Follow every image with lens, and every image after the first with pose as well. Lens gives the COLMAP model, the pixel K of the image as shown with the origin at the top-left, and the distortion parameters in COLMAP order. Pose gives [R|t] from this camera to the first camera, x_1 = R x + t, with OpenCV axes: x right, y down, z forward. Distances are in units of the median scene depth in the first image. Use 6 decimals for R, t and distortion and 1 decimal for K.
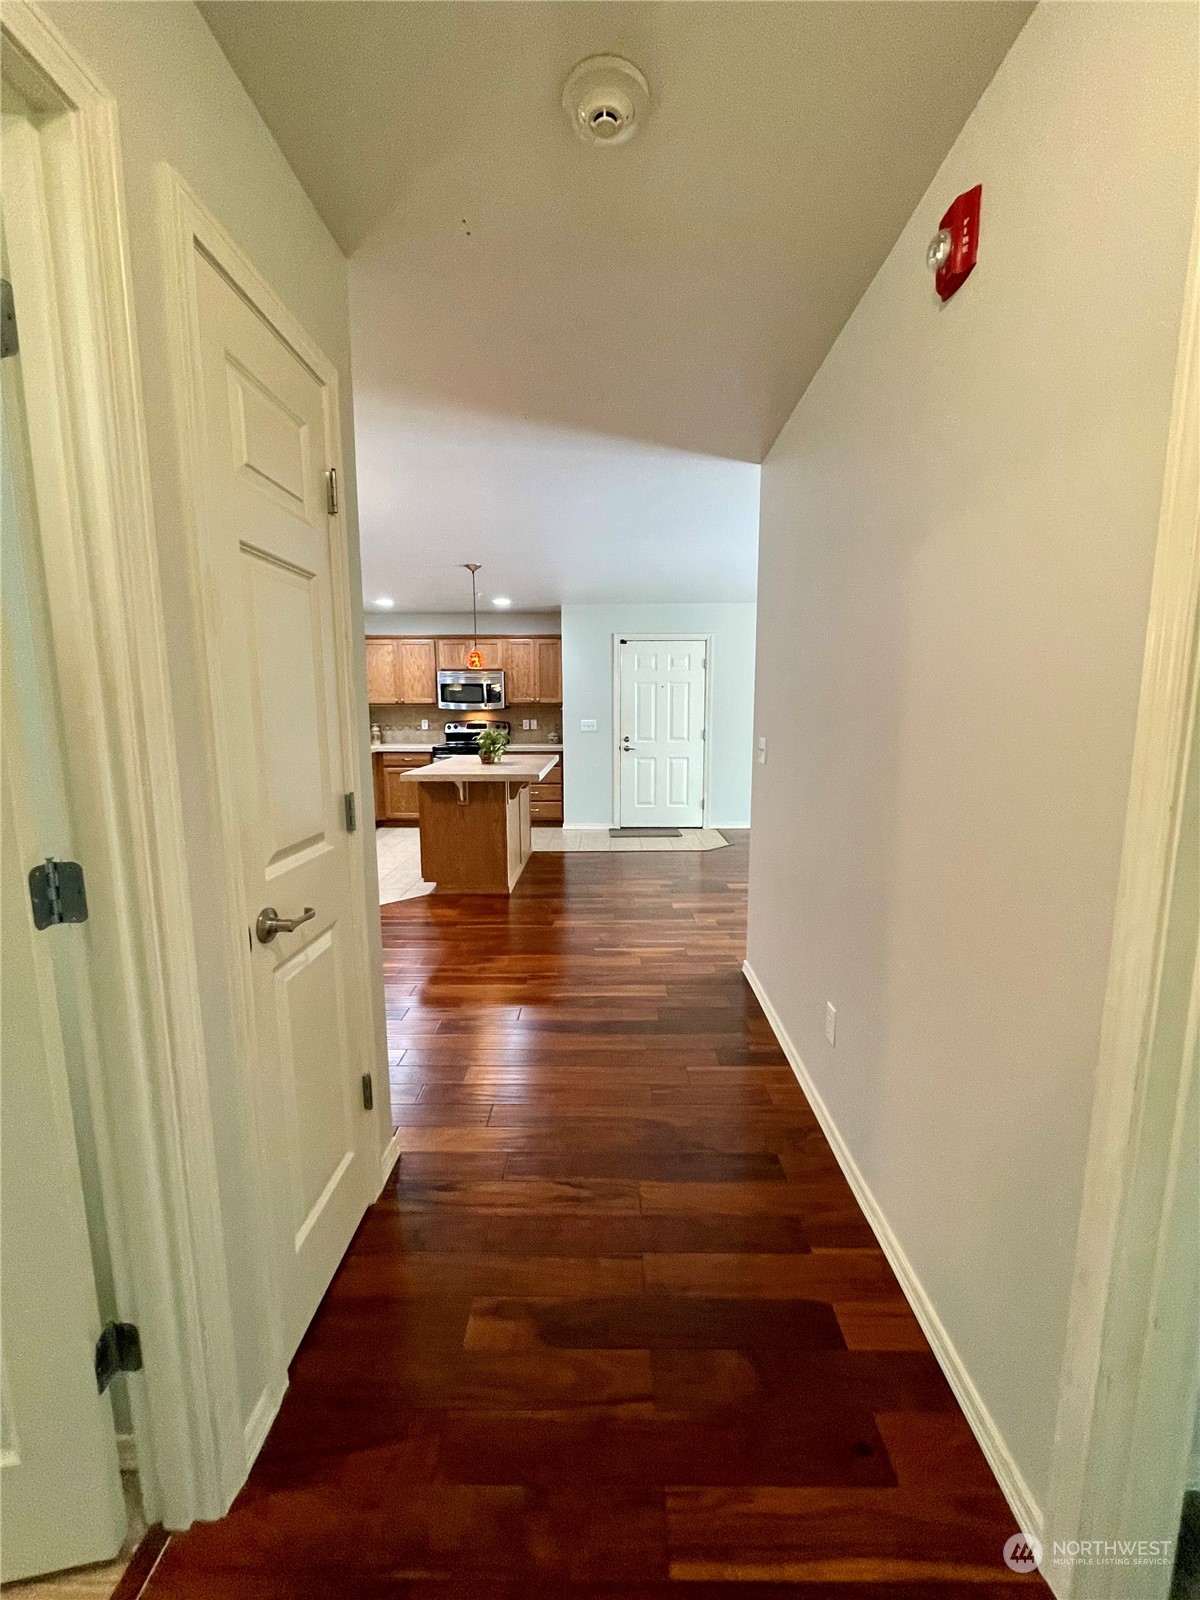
lens RADIAL K [[646.6, 0, 600.0], [0, 646.6, 800.0], [0, 0, 1]] dist [-0.001852, -0.000151]
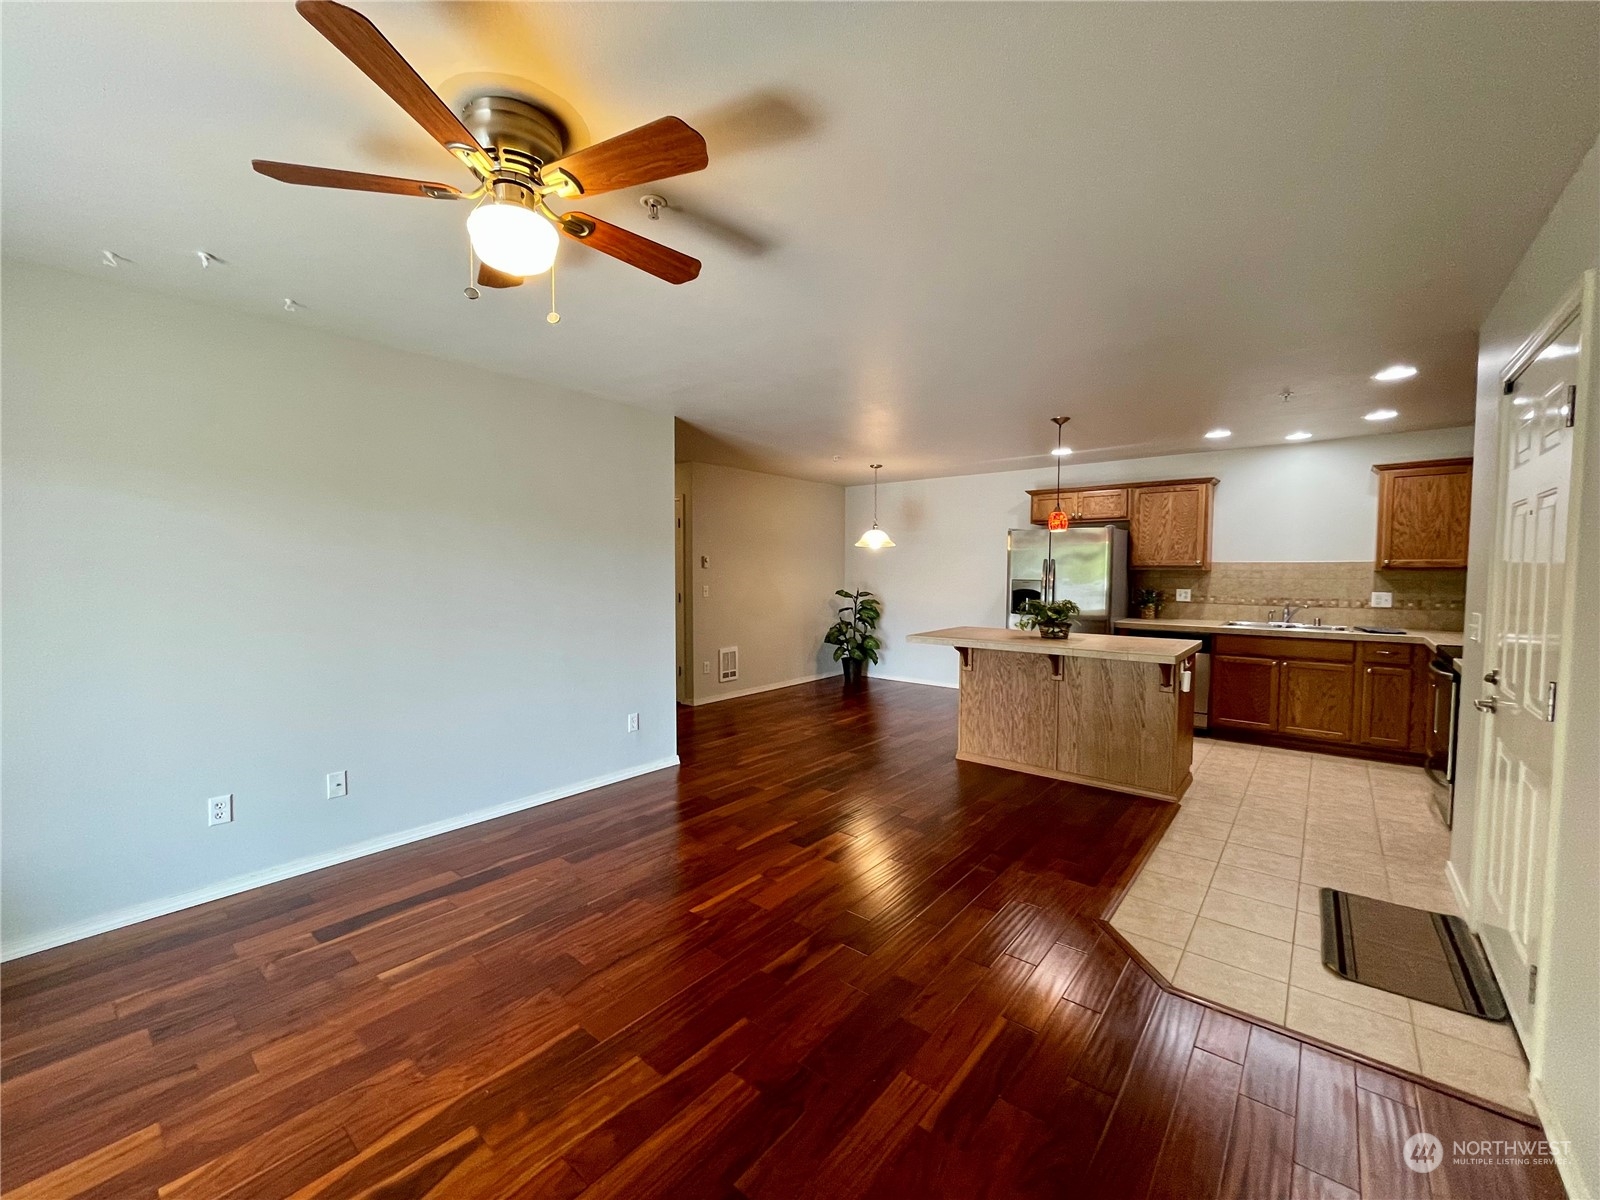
lens RADIAL K [[646.6, 0, 800.0], [0, 646.6, 600.0], [0, 0, 1]] dist [-0.001852, -0.000151]
pose [[-0.625239, 0.040728, -0.779370, 0.501395], [-0.107970, 0.984520, 0.138067, -0.133985], [0.772929, 0.170473, -0.611163, 0.884165]]
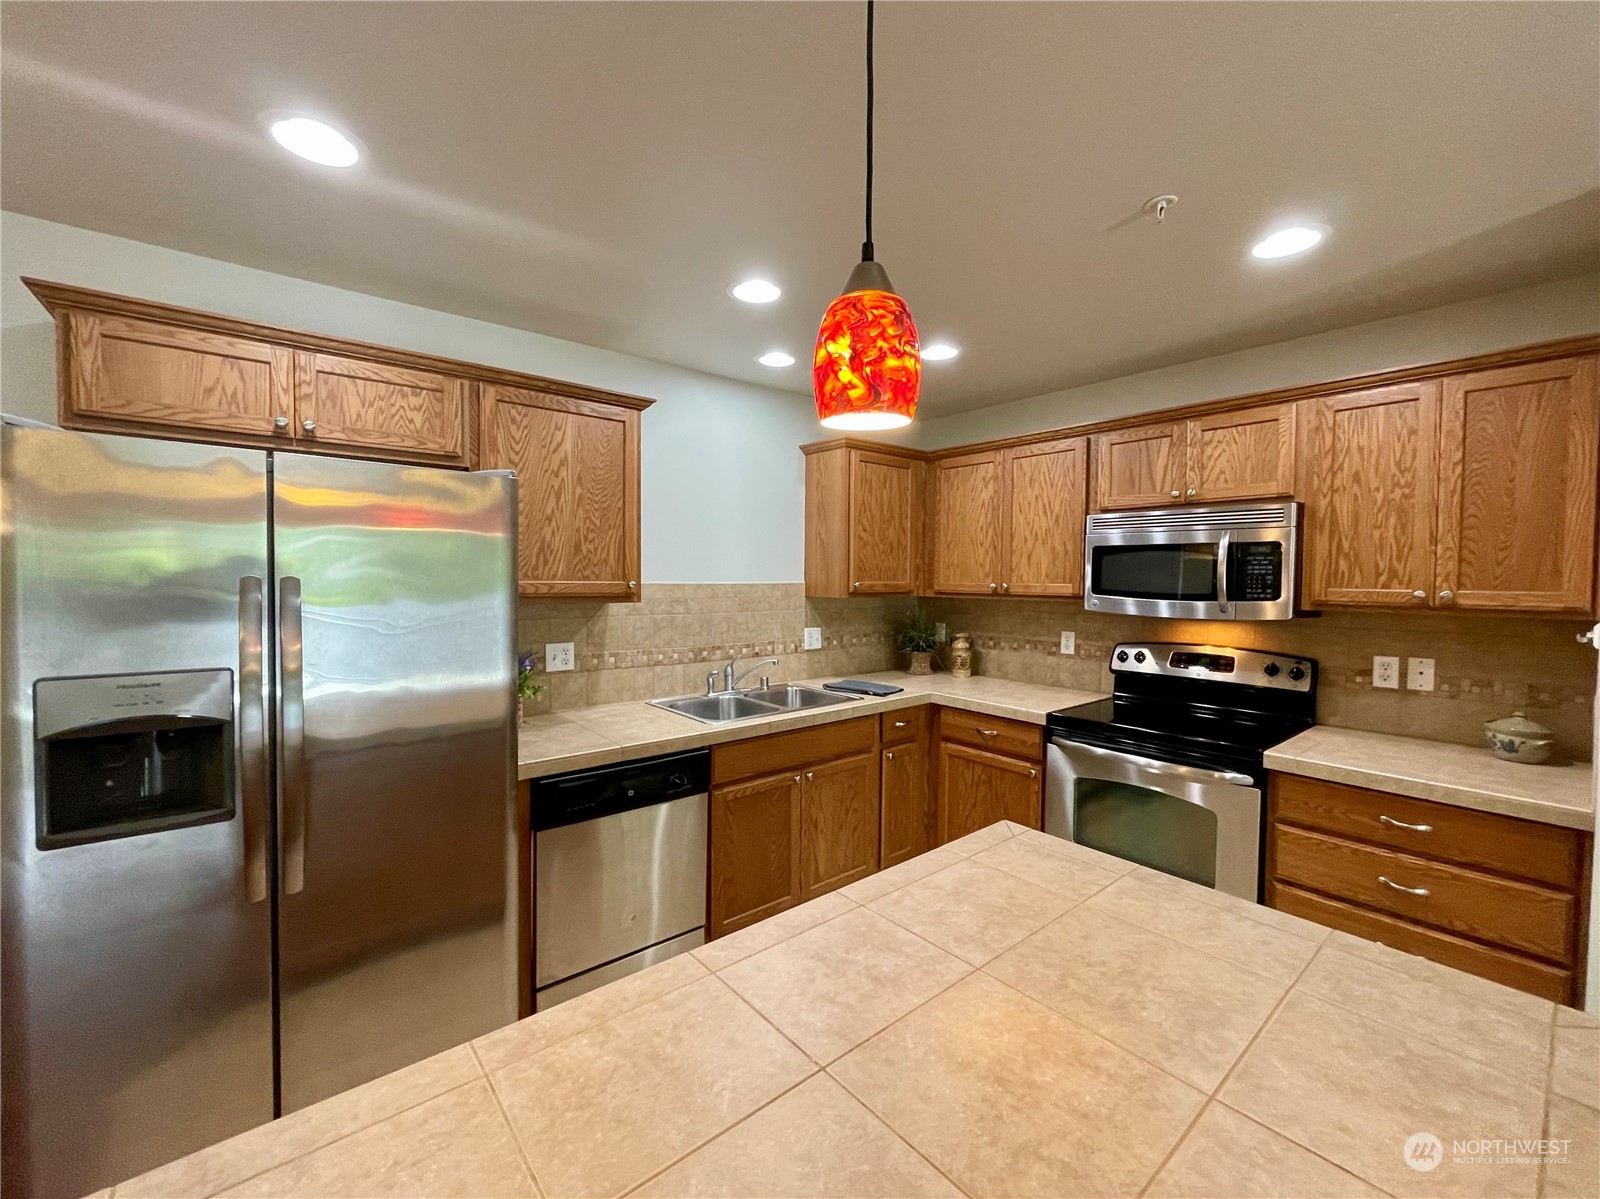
lens RADIAL K [[656.3, 0, 800.0], [0, 656.3, 599.5], [0, 0, 1]] dist [-0.000745, -0.000165]
pose [[0.649724, 0.034830, -0.759372, -0.063730], [-0.114853, 0.991980, -0.052770, -0.108002], [0.751444, 0.121502, 0.648513, 0.620106]]
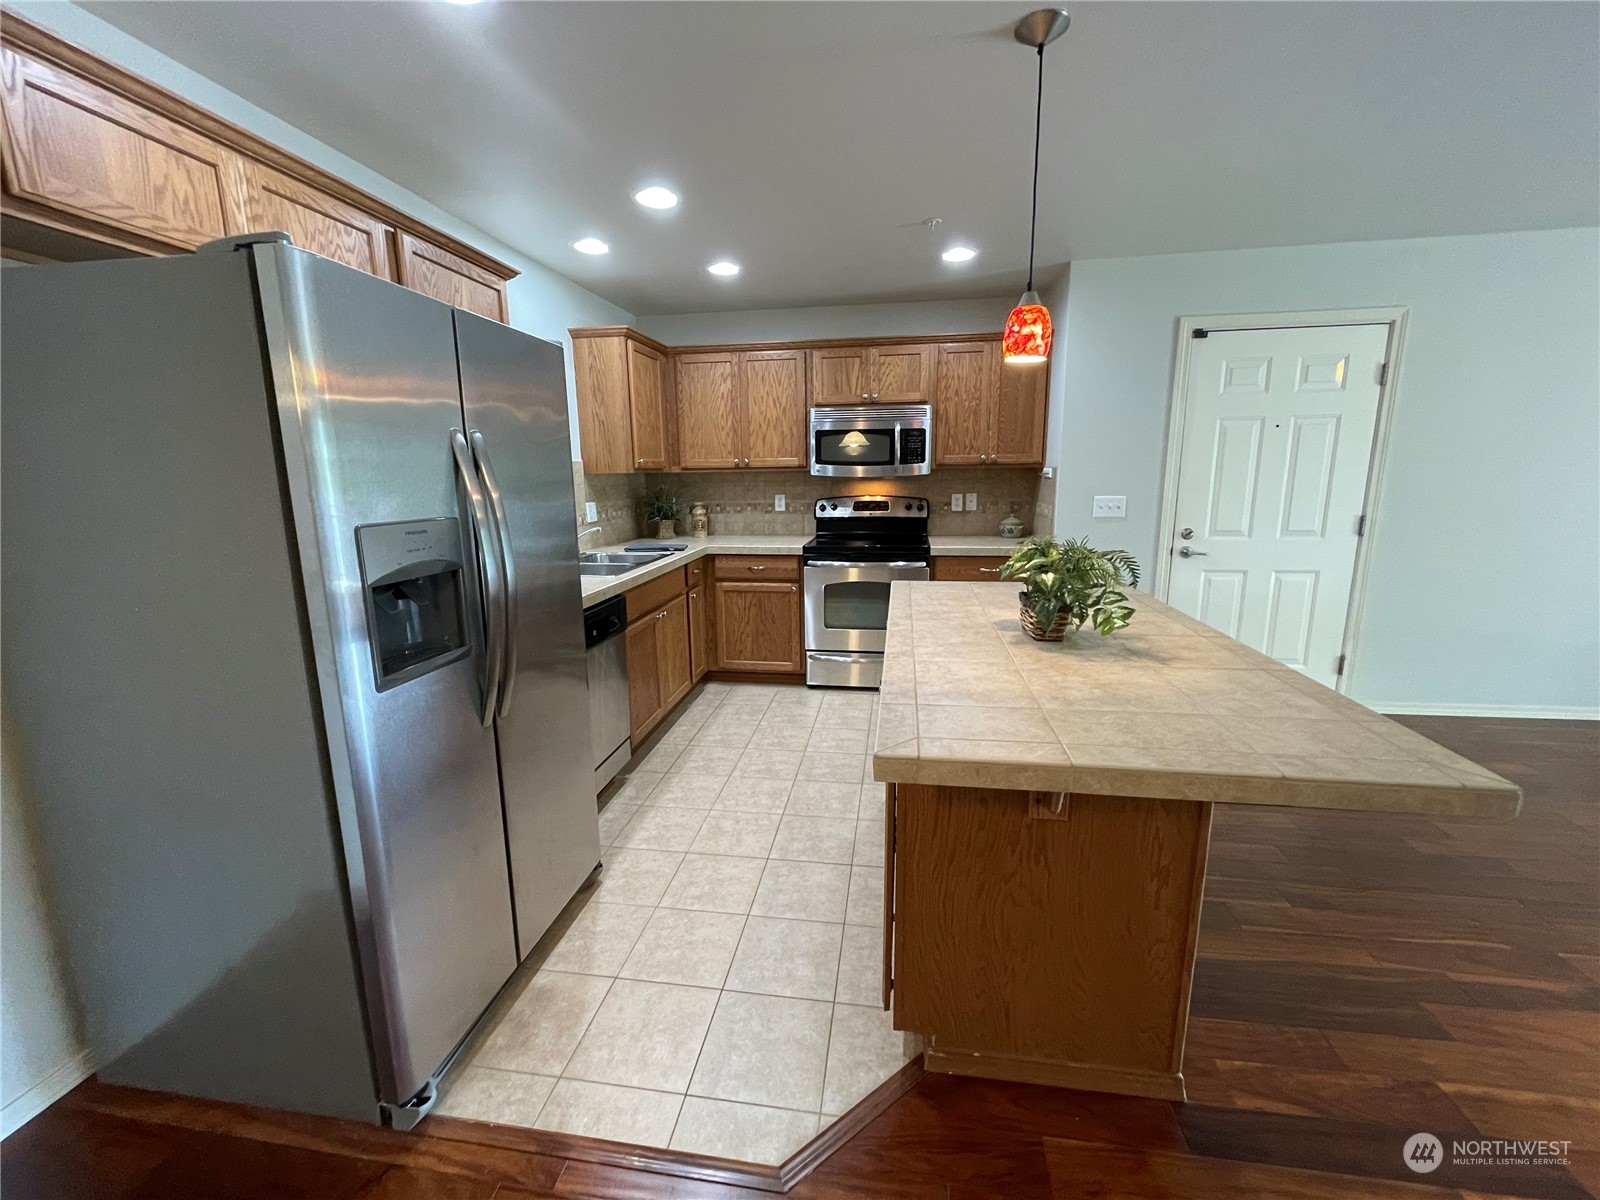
lens RADIAL K [[646.6, 0, 800.0], [0, 646.6, 600.0], [0, 0, 1]] dist [-0.001852, -0.000151]
pose [[0.989740, 0.016859, -0.141883, -0.177698], [-0.008720, 0.998291, 0.057790, -0.066478], [0.142615, -0.055960, 0.988195, 0.440860]]
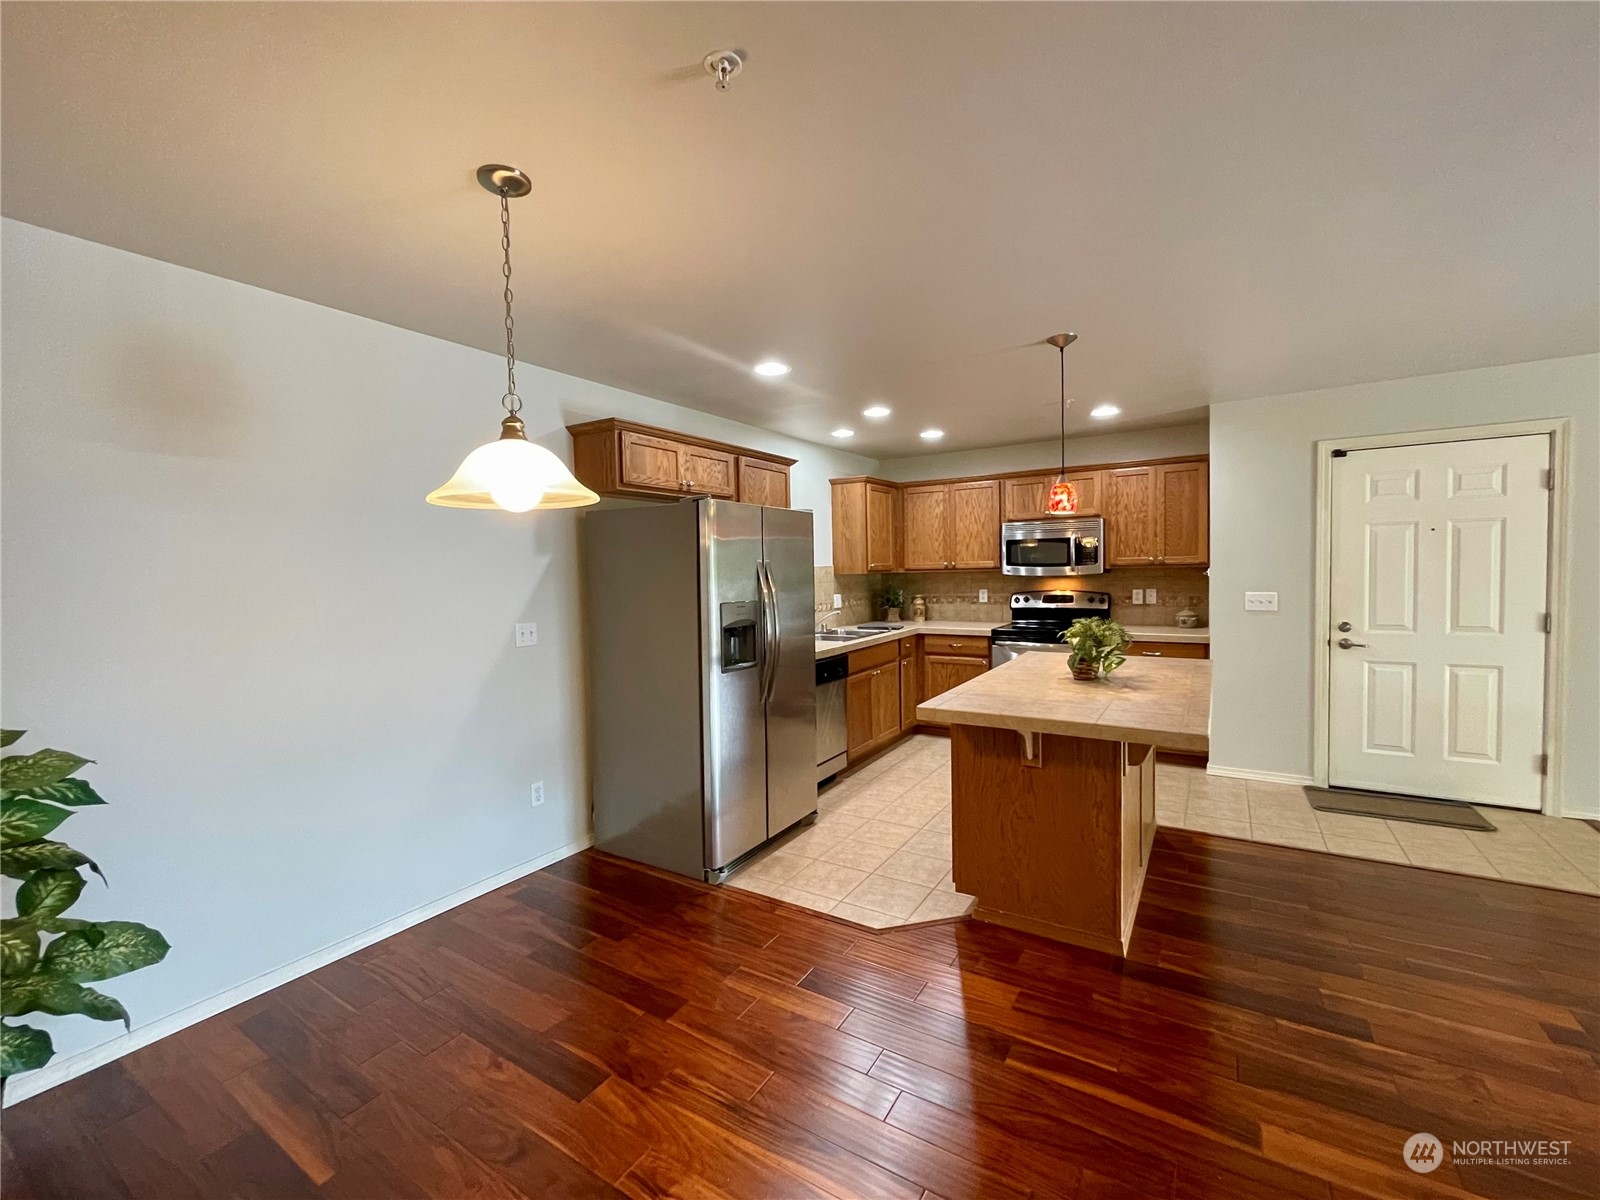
lens RADIAL K [[669.0, 0, 800.0], [0, 669.0, 600.0], [0, 0, 1]] dist [-0.001402, -0.000214]
pose [[0.852312, 0.007629, -0.522978, -0.054733], [-0.052684, 0.996060, -0.071330, -0.049728], [0.520373, 0.088348, 0.849356, 0.262425]]
